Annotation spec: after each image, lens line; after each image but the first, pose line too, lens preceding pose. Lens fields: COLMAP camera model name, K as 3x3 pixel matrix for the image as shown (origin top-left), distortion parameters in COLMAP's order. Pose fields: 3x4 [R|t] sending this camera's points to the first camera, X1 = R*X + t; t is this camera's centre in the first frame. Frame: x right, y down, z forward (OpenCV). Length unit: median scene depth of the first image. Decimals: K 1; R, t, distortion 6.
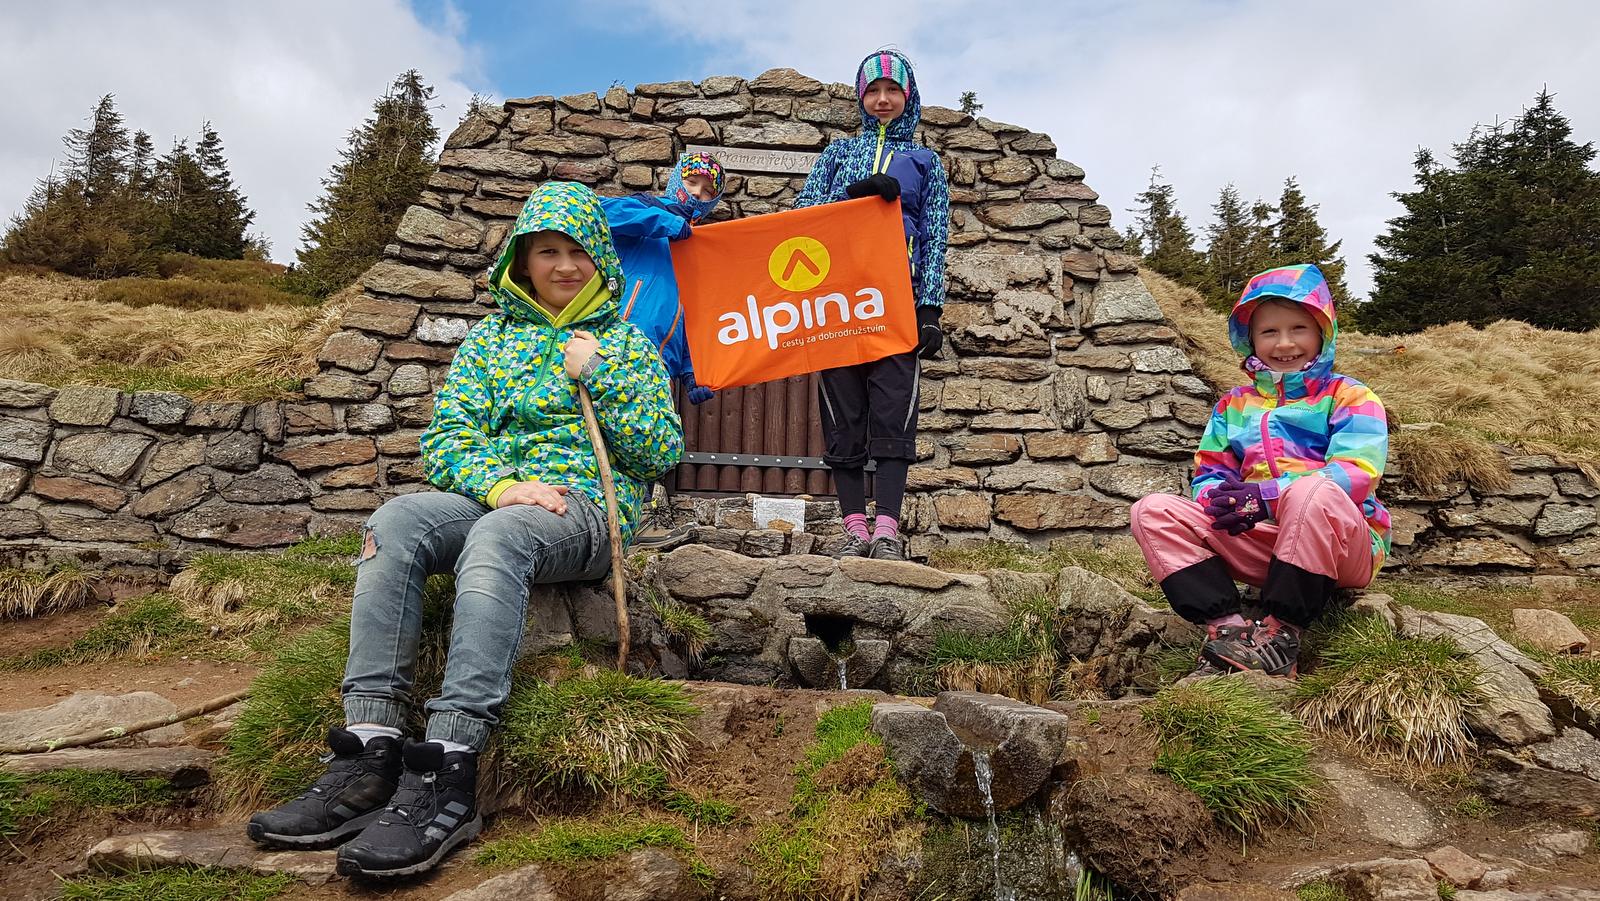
lens RADIAL K [[1397.0, 0, 798.9], [0, 1397.0, 450.1], [0, 0, 1]] dist [0.064307, -0.144752]
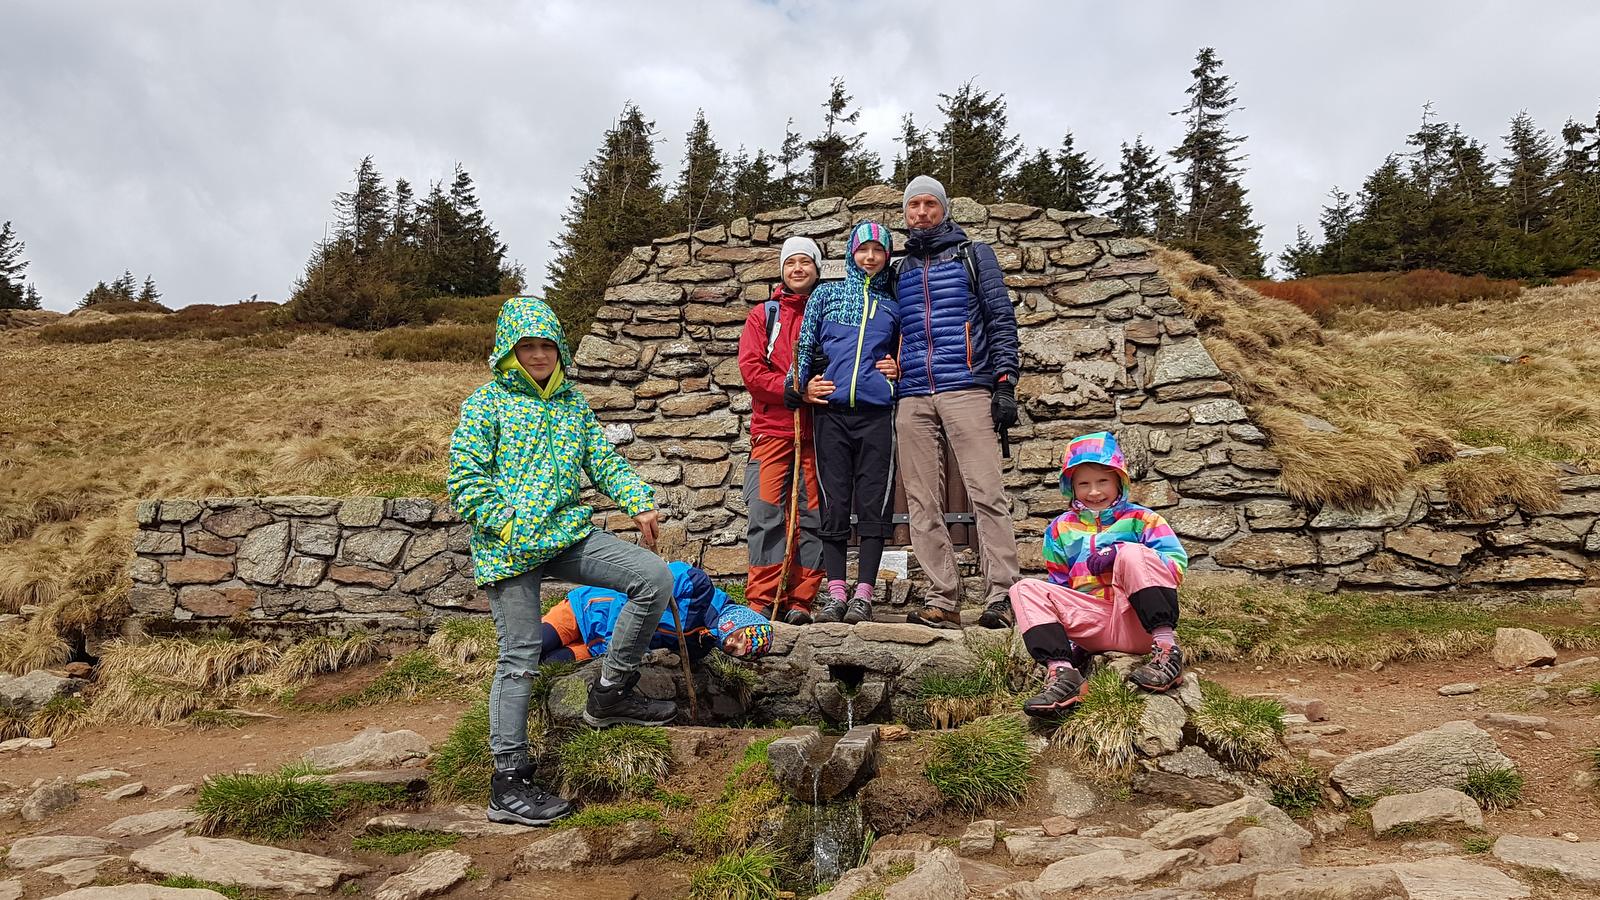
lens RADIAL K [[1517.7, 0, 728.0], [0, 1517.7, 468.0], [0, 0, 1]] dist [0.080811, -0.164187]
pose [[0.968214, -0.061972, -0.242326, 0.173363], [0.068514, 0.997476, 0.018653, -0.070066], [0.240558, -0.034662, 0.970016, -0.303300]]
